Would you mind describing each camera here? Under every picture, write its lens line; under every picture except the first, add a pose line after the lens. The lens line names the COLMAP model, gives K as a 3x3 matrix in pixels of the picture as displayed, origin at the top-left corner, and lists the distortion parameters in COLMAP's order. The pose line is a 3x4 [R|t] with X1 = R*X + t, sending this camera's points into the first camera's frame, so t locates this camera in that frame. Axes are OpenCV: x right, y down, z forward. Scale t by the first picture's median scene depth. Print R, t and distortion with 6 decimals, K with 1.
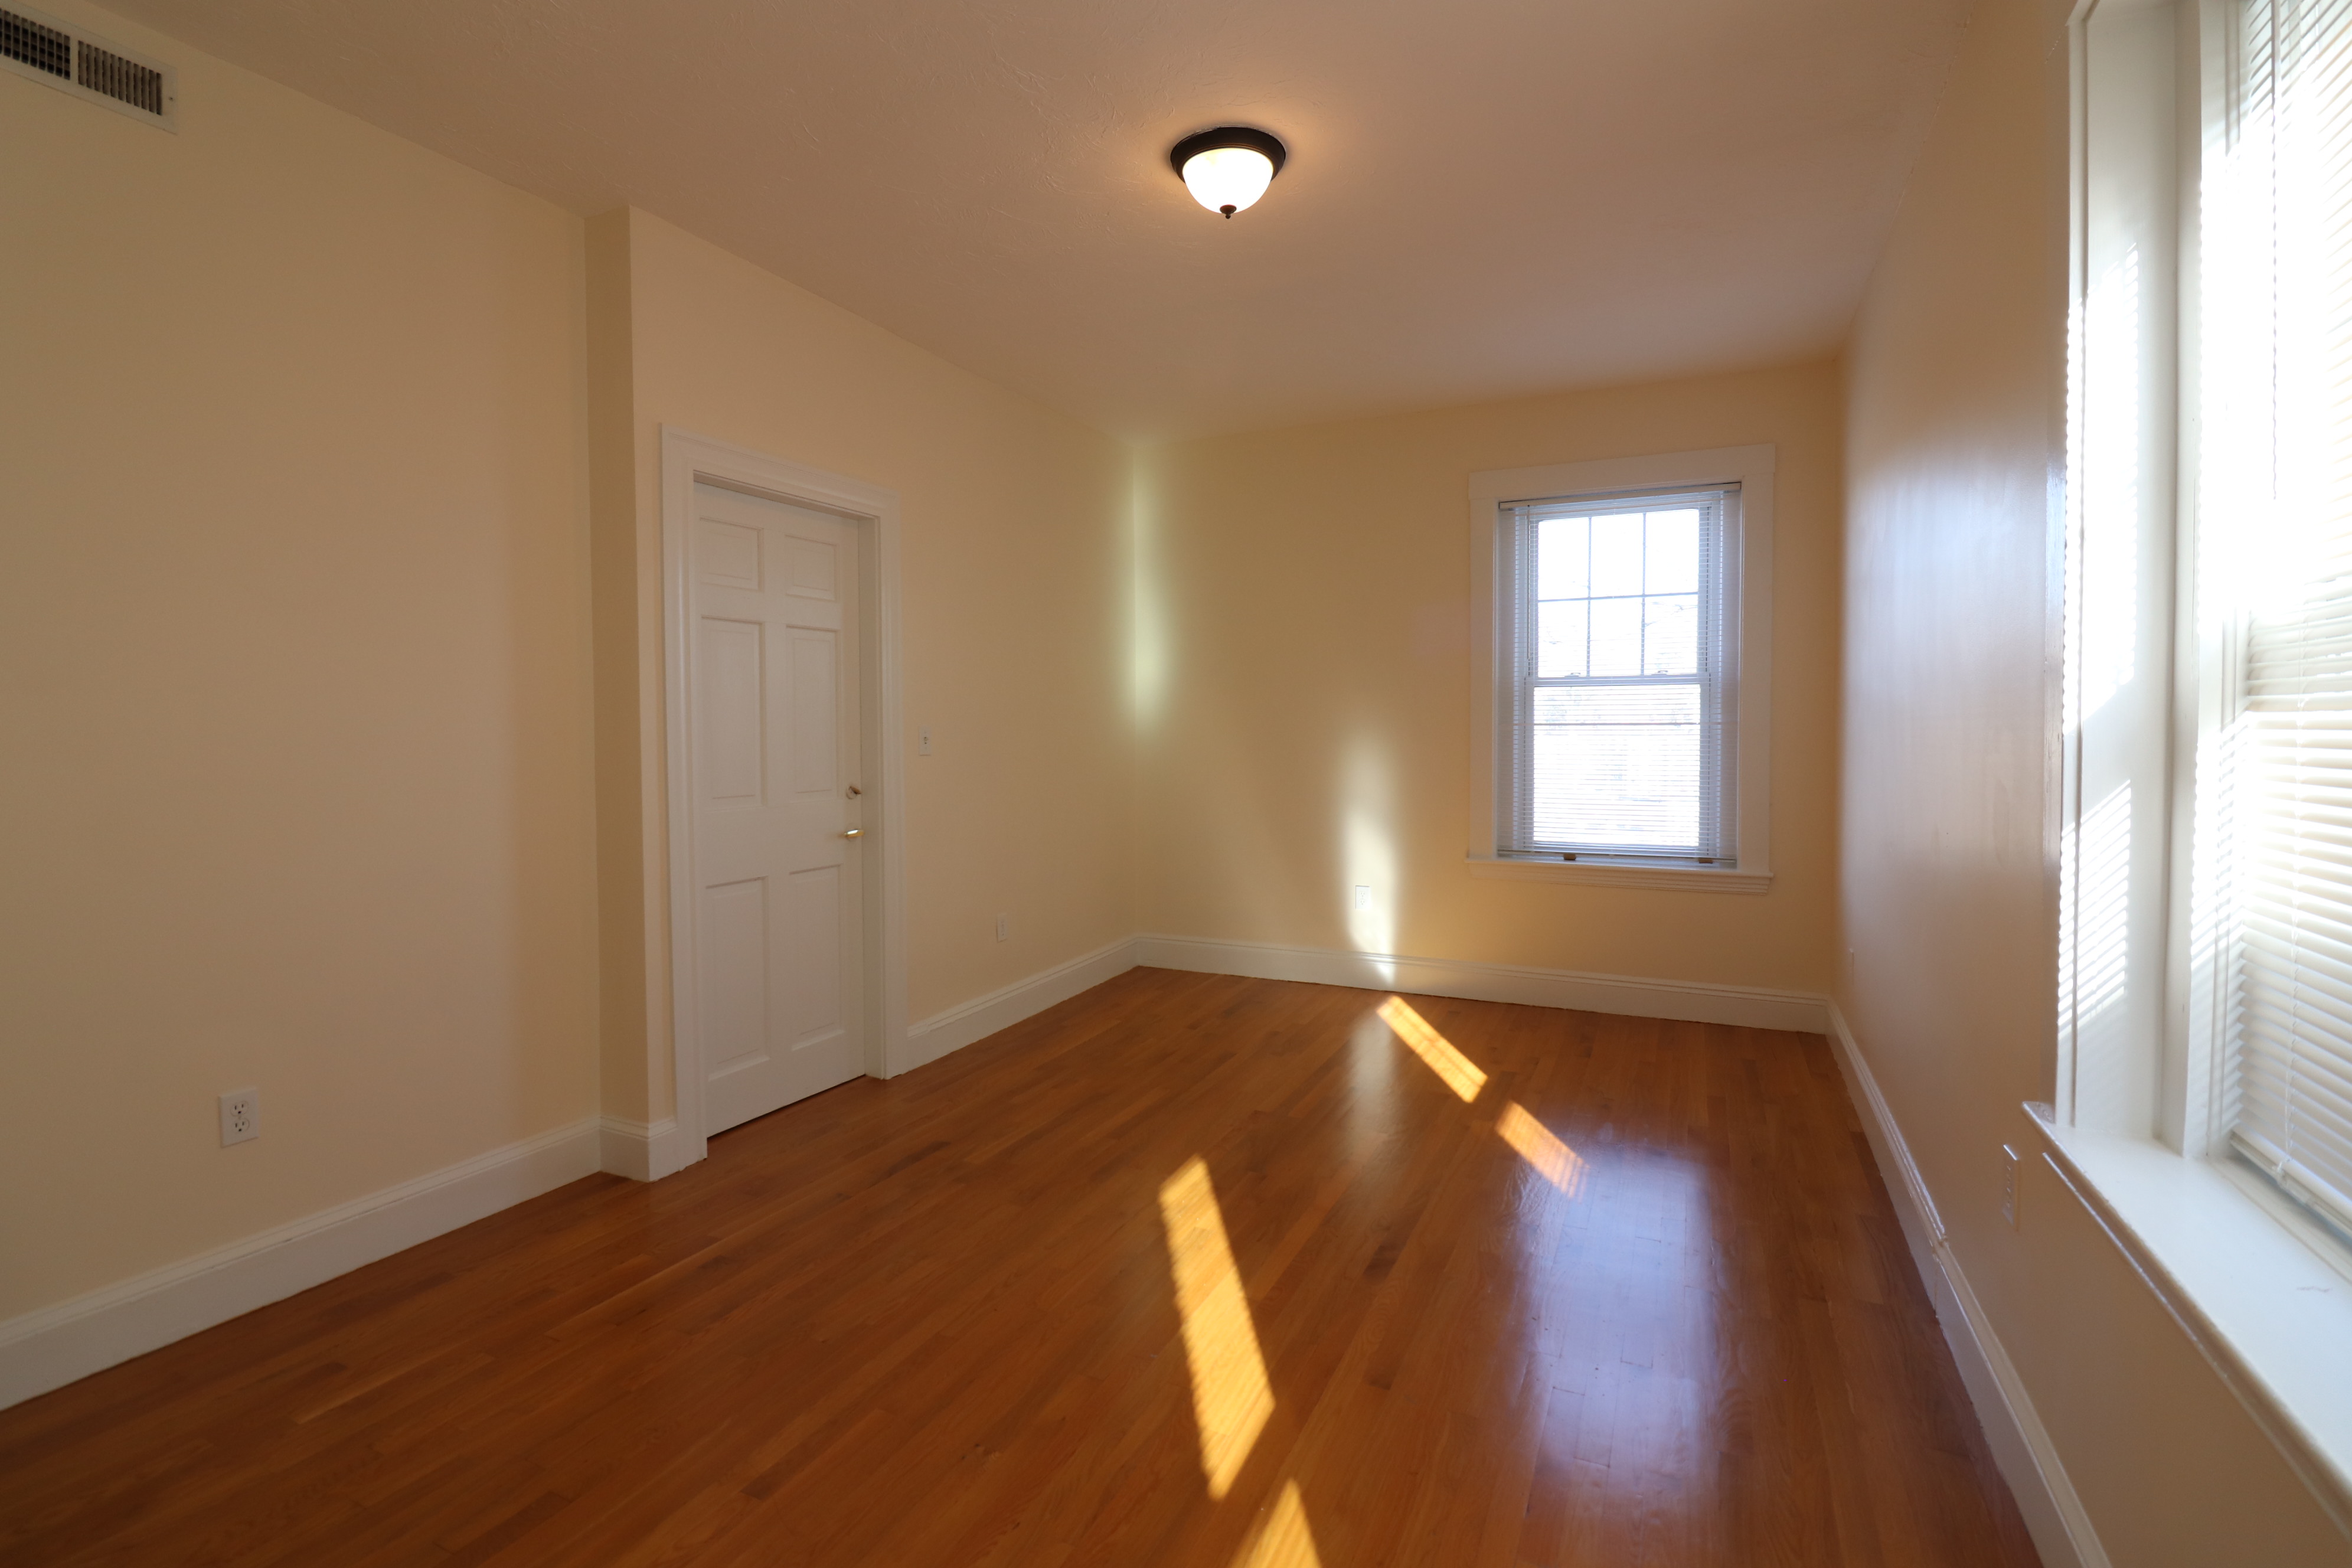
lens RADIAL K [[1097.9, 0, 1174.2], [0, 1097.9, 780.2], [0, 0, 1]] dist [-0.013331, -0.002238]
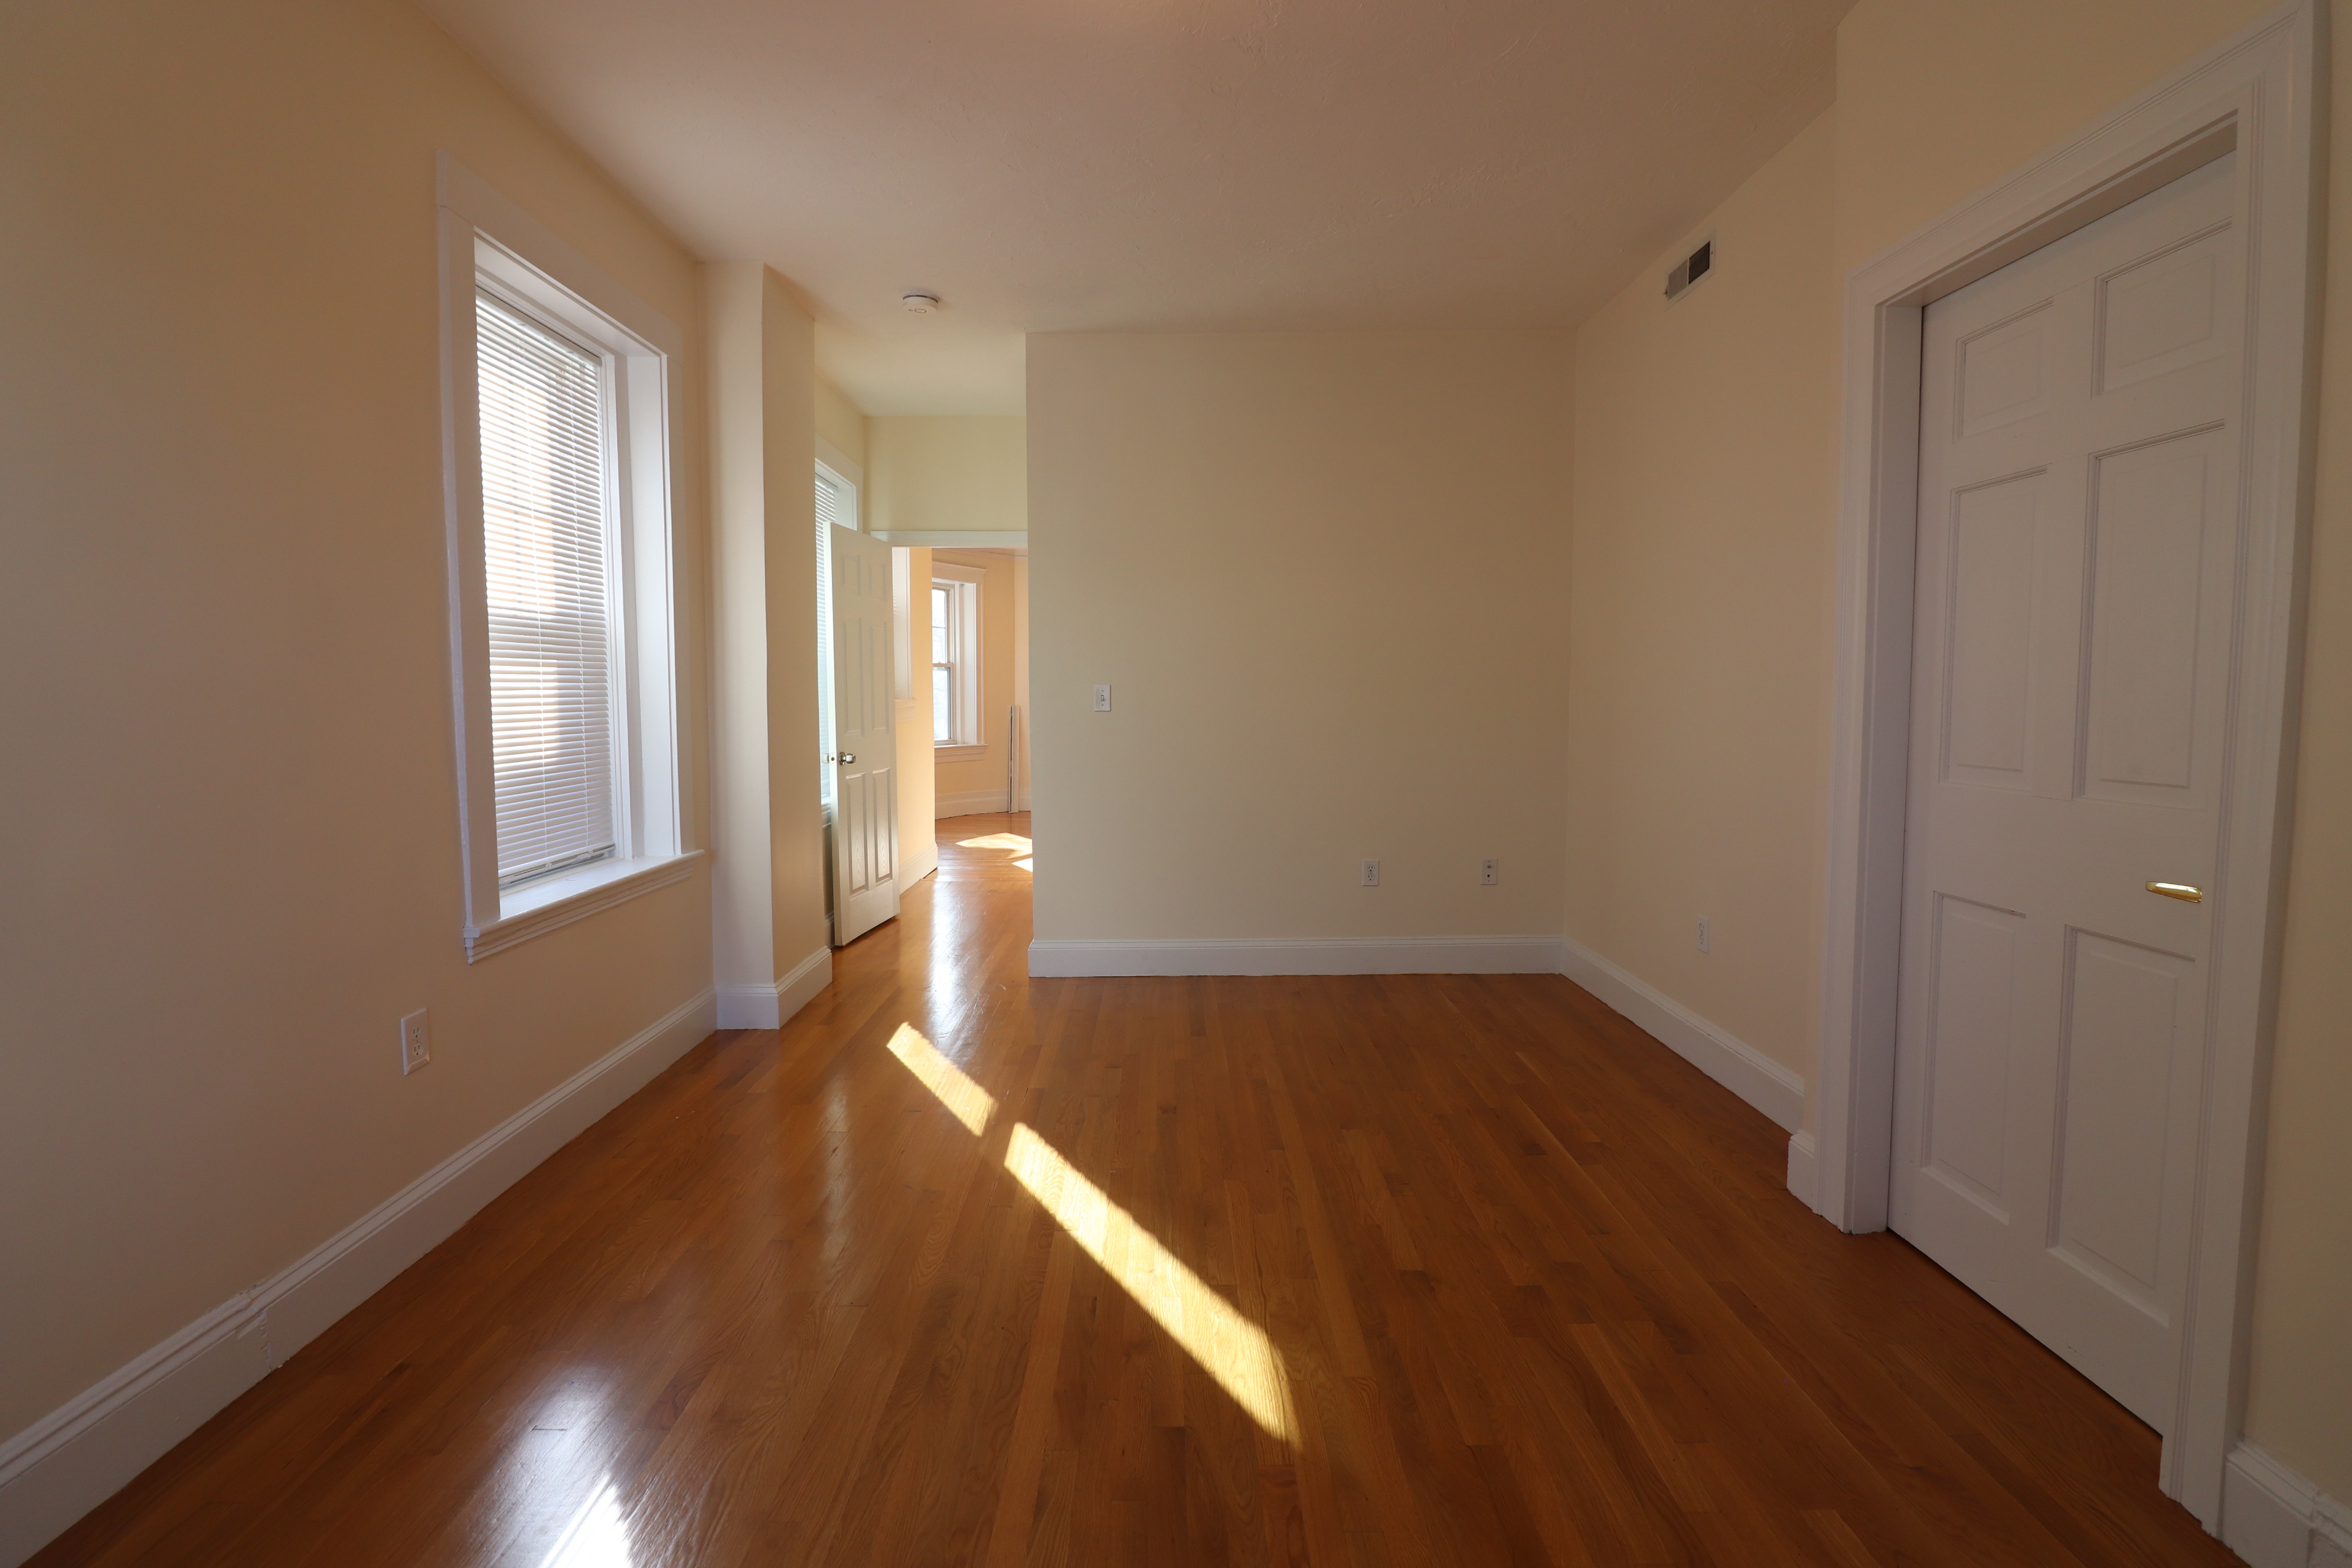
lens RADIAL K [[1097.9, 0, 1175.7], [0, 1097.9, 769.7], [0, 0, 1]] dist [-0.013331, -0.002238]
pose [[-0.903178, 0.036901, -0.427677, 0.310493], [-0.012882, 0.993520, 0.112929, -0.052928], [0.429073, 0.107504, -0.896850, 1.507036]]
